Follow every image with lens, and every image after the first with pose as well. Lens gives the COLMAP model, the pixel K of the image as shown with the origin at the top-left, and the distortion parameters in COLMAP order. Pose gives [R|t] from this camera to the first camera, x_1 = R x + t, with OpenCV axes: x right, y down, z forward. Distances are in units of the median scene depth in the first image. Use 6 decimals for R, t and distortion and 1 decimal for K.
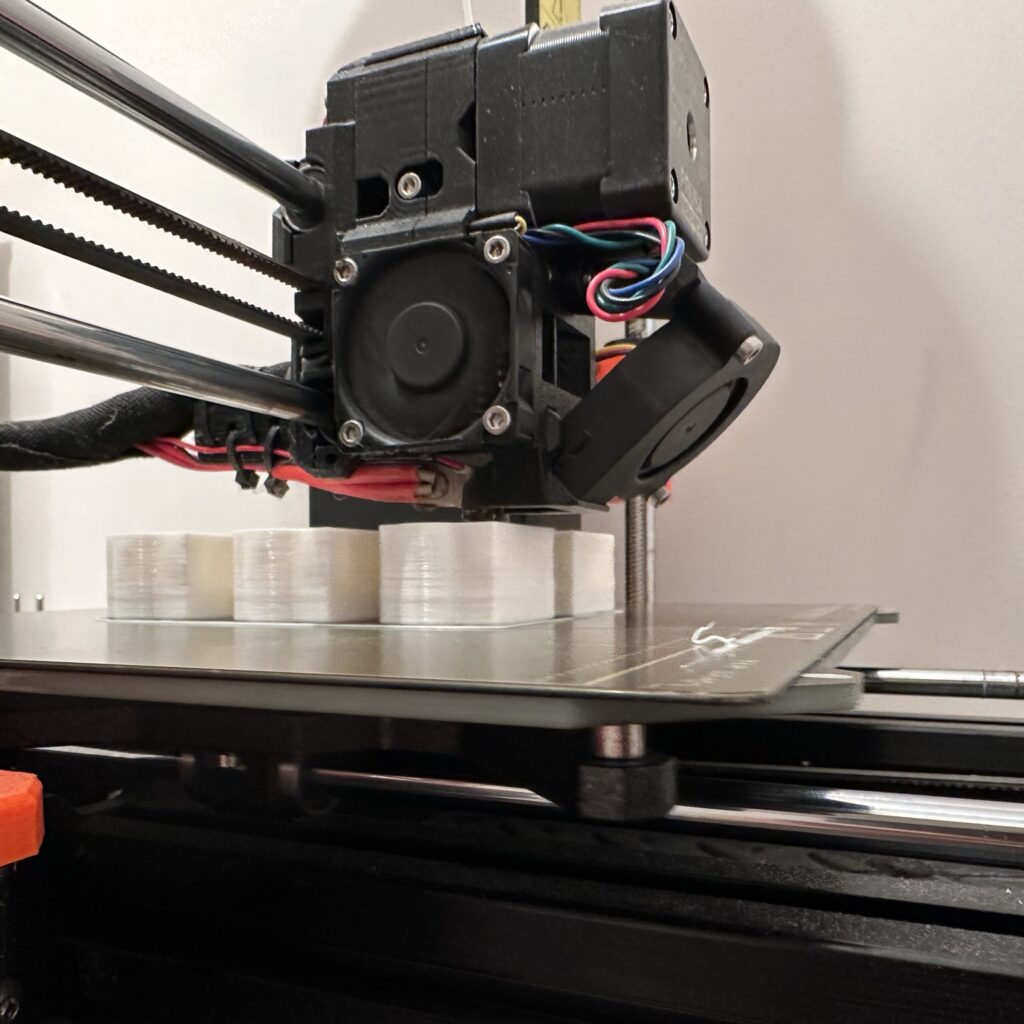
lens RADIAL K [[1011.8, 0, 512.0], [0, 1011.8, 512.0], [0, 0, 1]] dist [-0.089144, -0.002939]
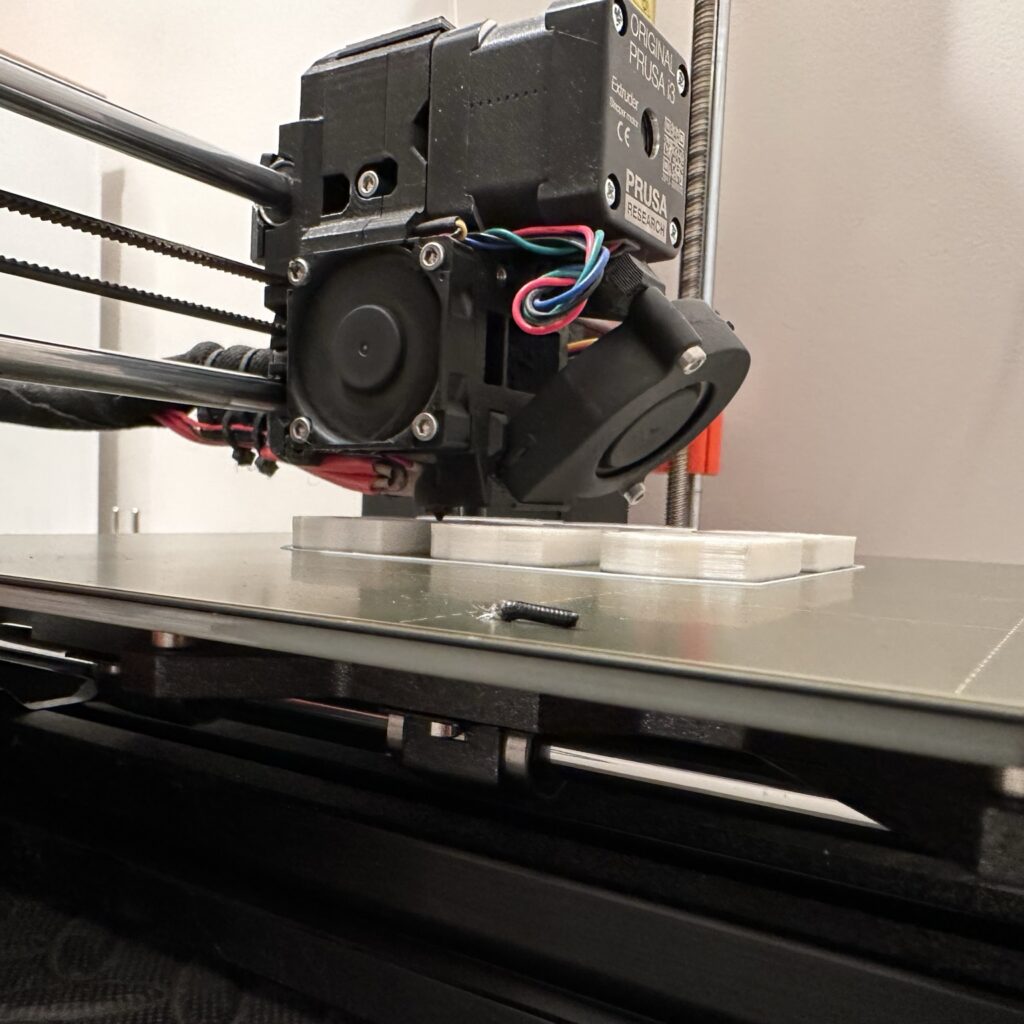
lens RADIAL K [[1011.8, 0, 512.0], [0, 1011.8, 512.0], [0, 0, 1]] dist [-0.089144, -0.002939]
pose [[0.990097, 0.048529, -0.131727, 0.196255], [-0.039704, 0.996839, 0.068813, -0.073847], [0.134650, -0.062901, 0.988895, 0.002094]]
